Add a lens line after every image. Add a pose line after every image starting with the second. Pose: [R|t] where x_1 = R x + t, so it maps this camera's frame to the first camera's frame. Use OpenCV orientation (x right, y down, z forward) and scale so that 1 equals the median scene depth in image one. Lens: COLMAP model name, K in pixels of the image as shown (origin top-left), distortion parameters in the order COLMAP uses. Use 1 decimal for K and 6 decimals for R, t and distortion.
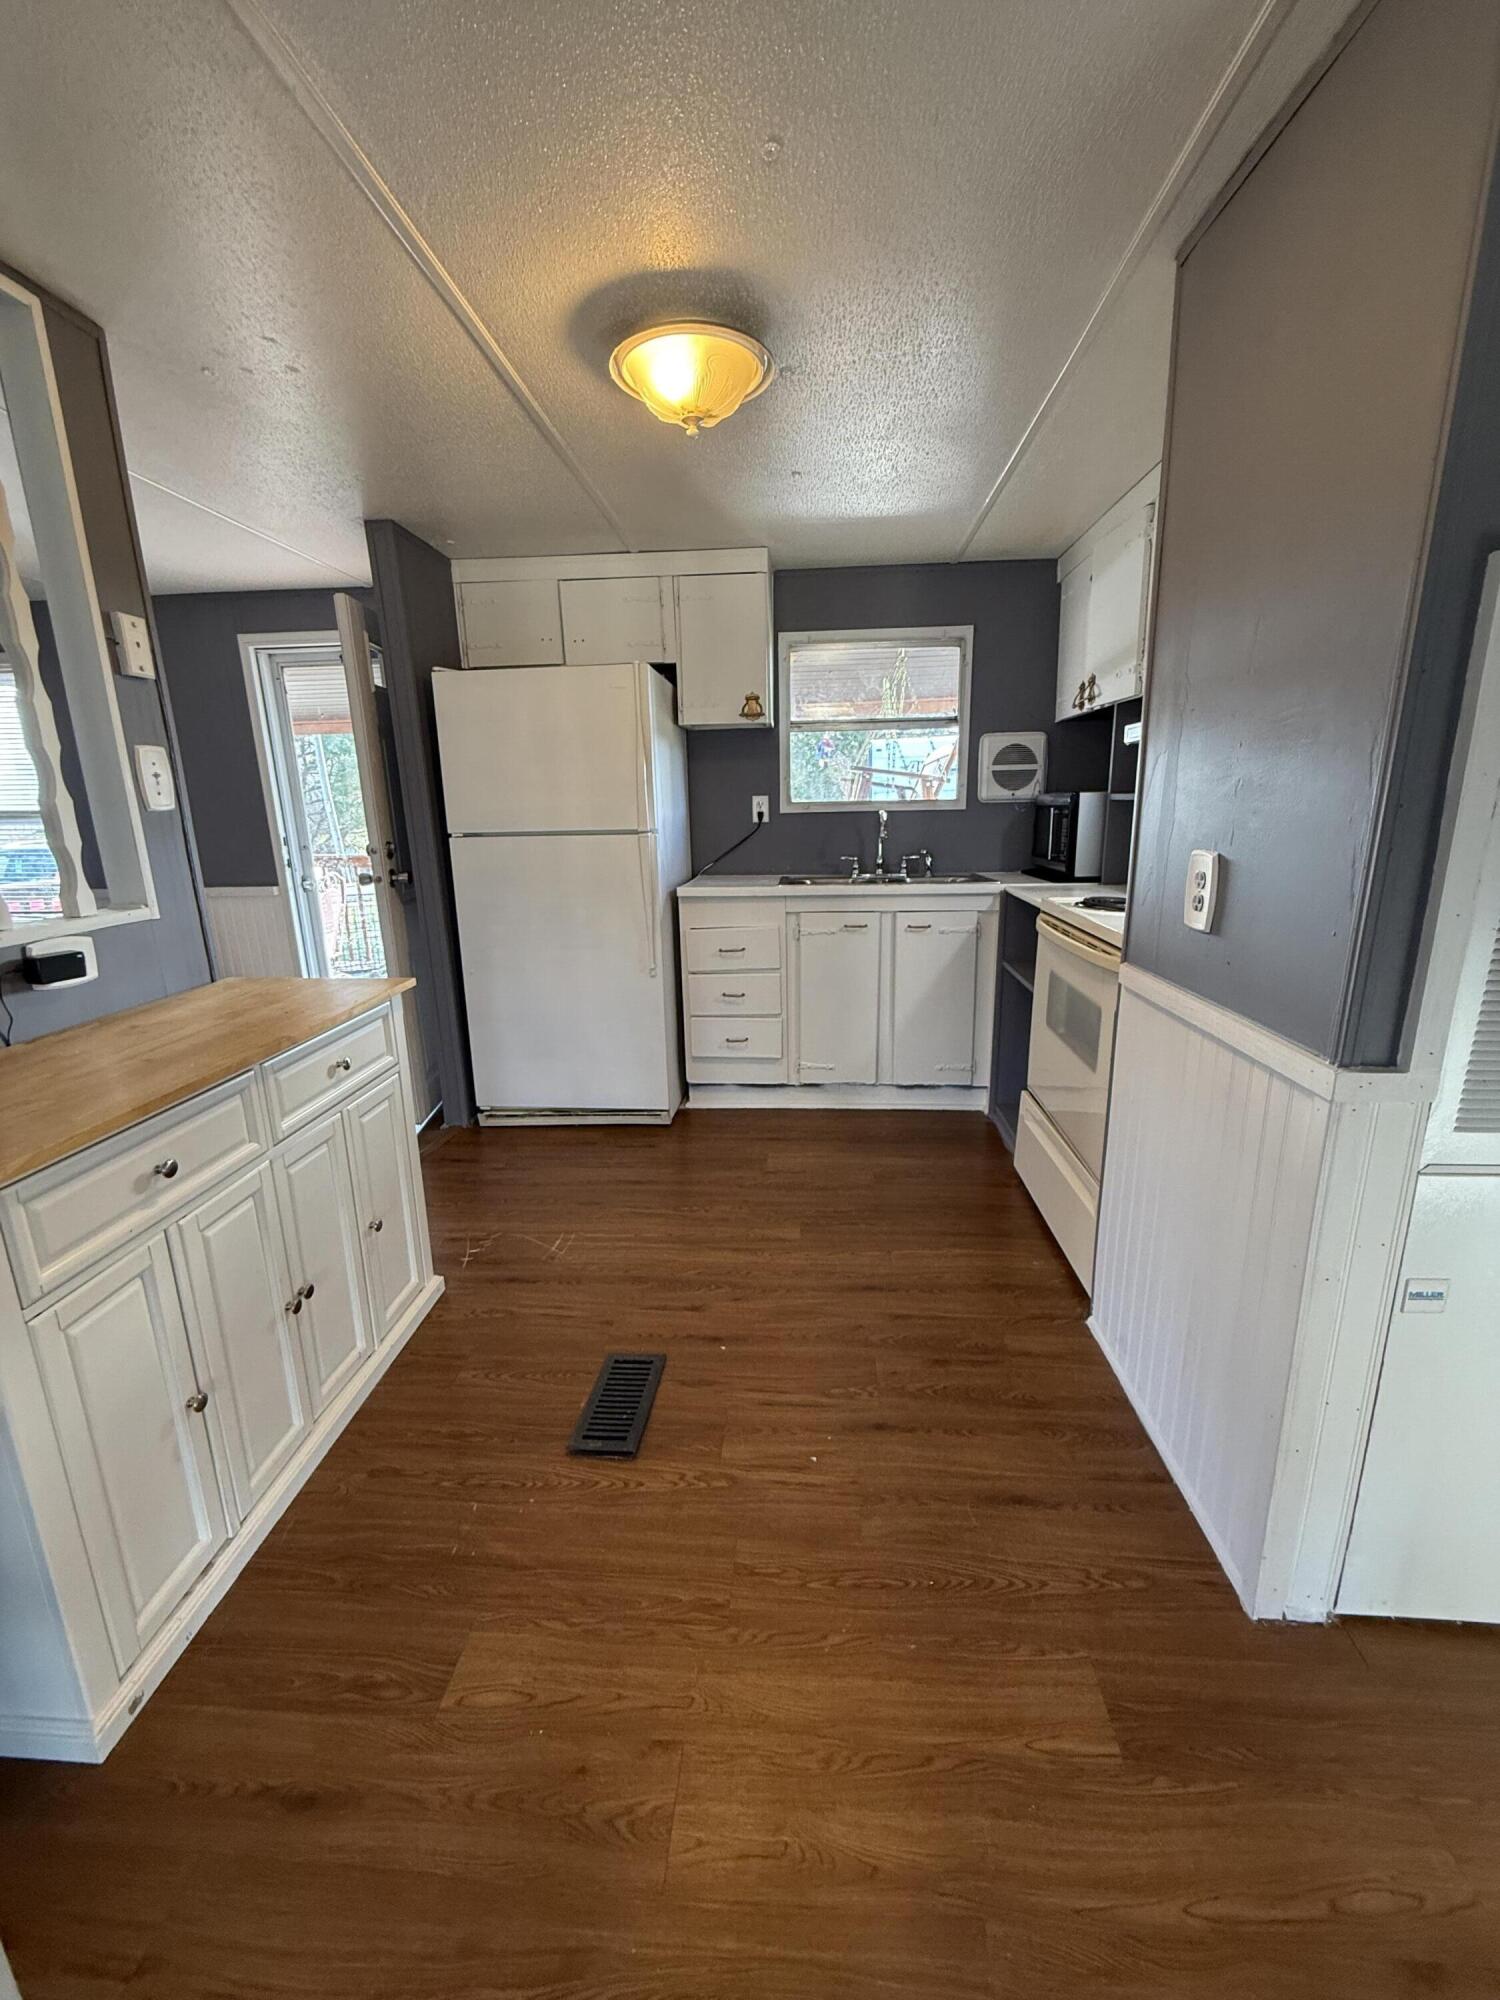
lens RADIAL K [[793.2, 0, 750.0], [0, 793.2, 1000.0], [0, 0, 1]] dist [0.002215, -0.000297]
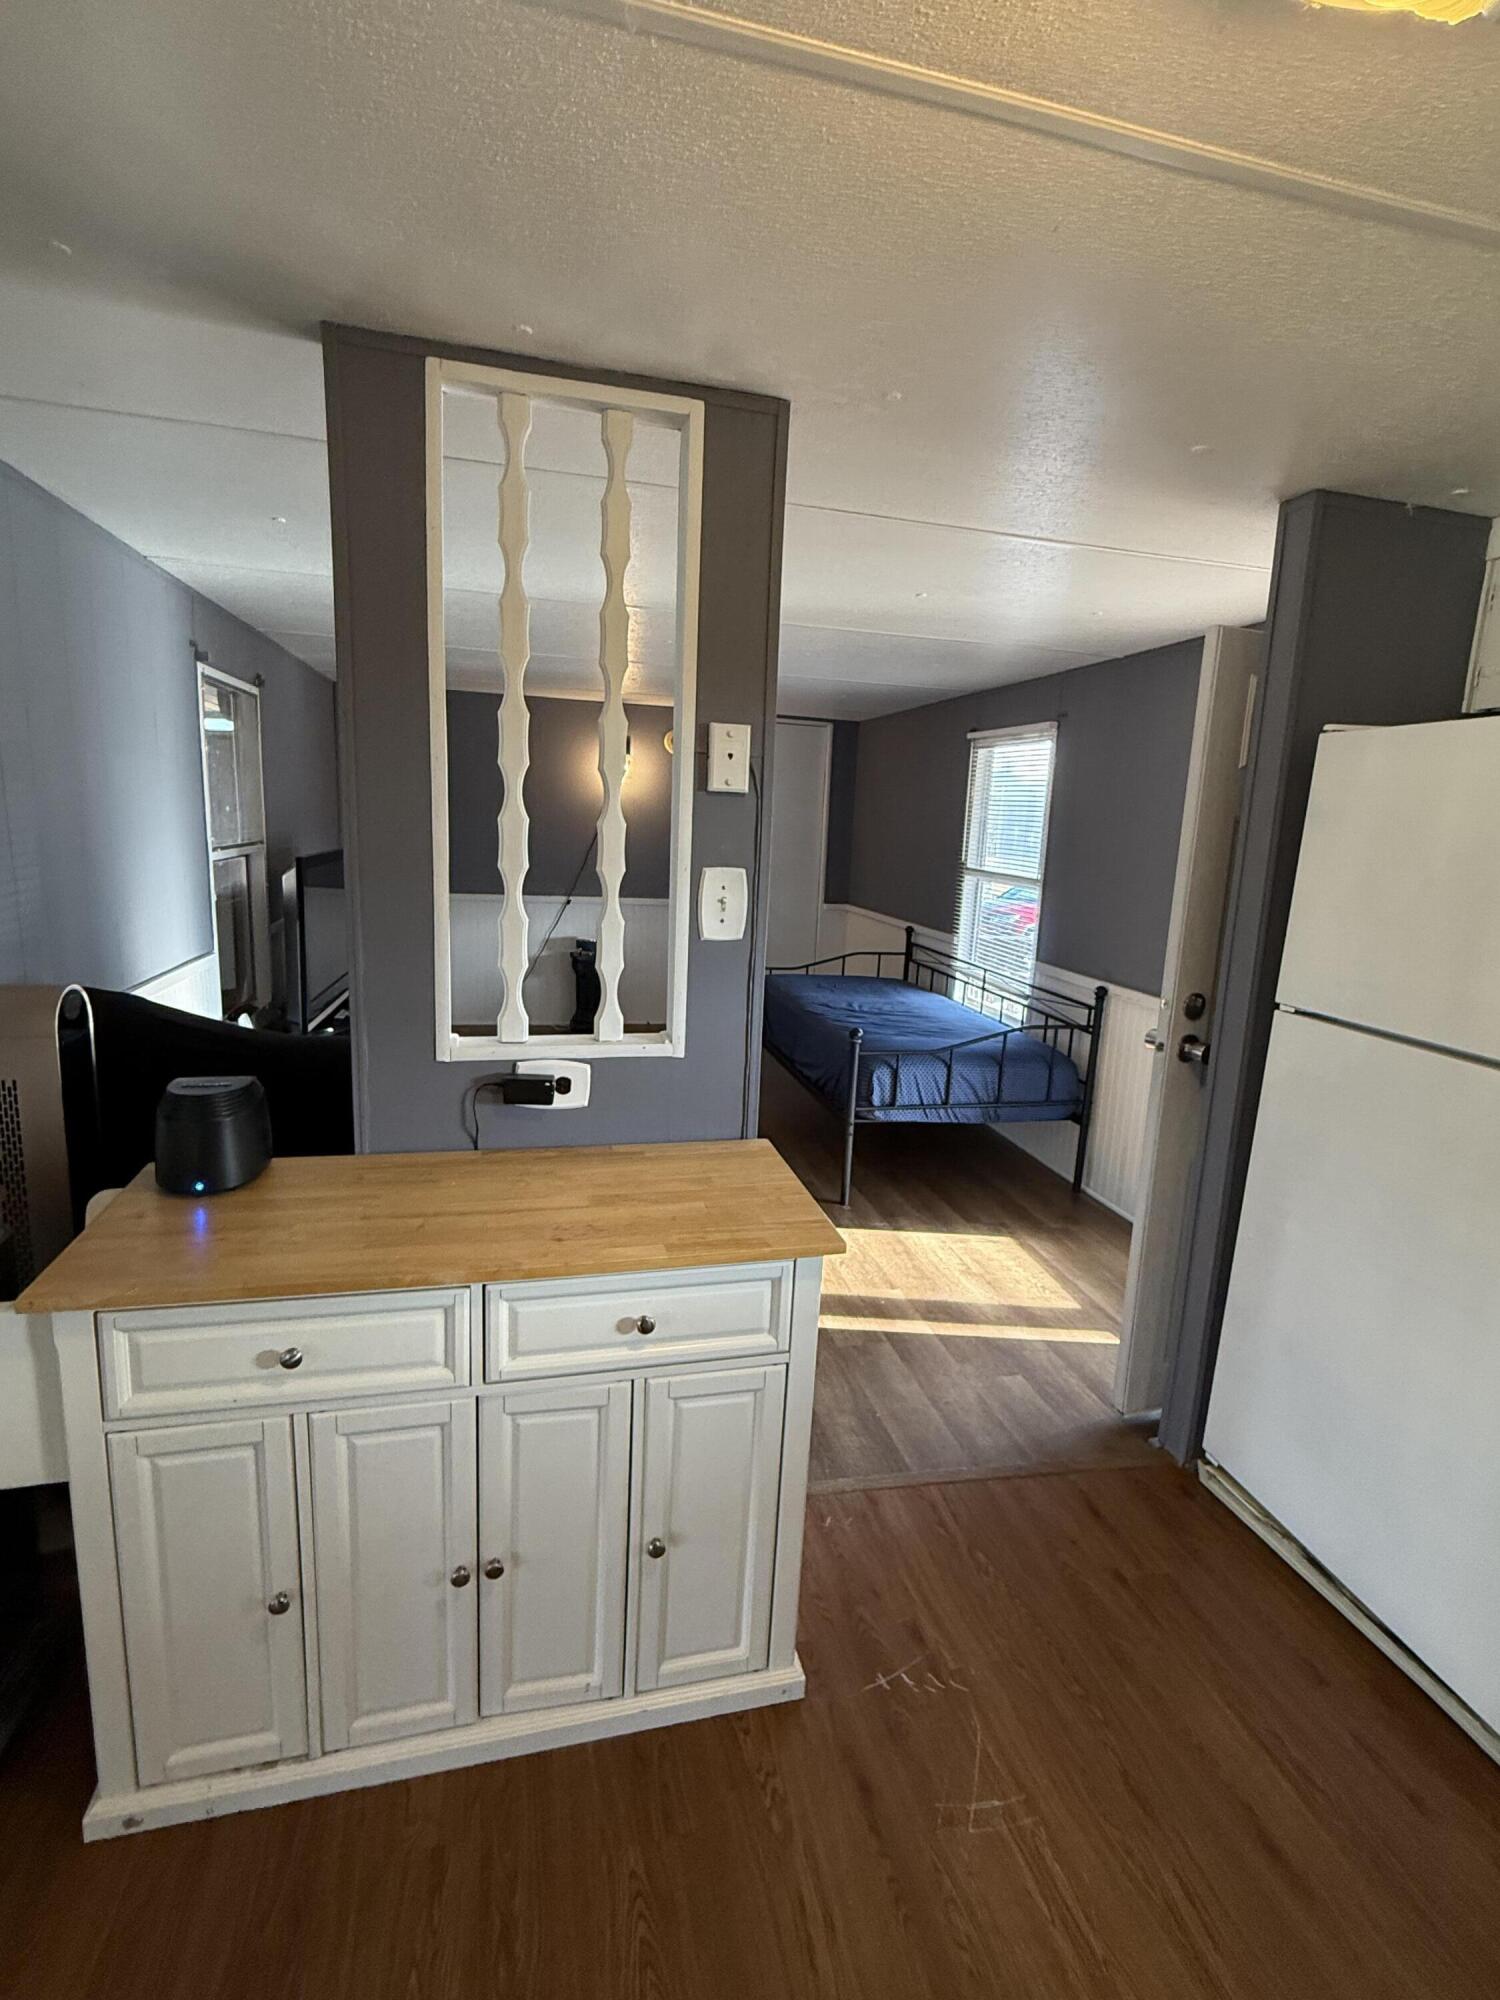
lens RADIAL K [[944.8, 0, 750.0], [0, 944.8, 1000.0], [0, 0, 1]] dist [-0.006096, -0.000451]
pose [[0.312031, 0.211261, -0.926286, 0.242345], [-0.284081, 0.951106, 0.121226, -0.324674], [0.906606, 0.225314, 0.356790, 0.712338]]
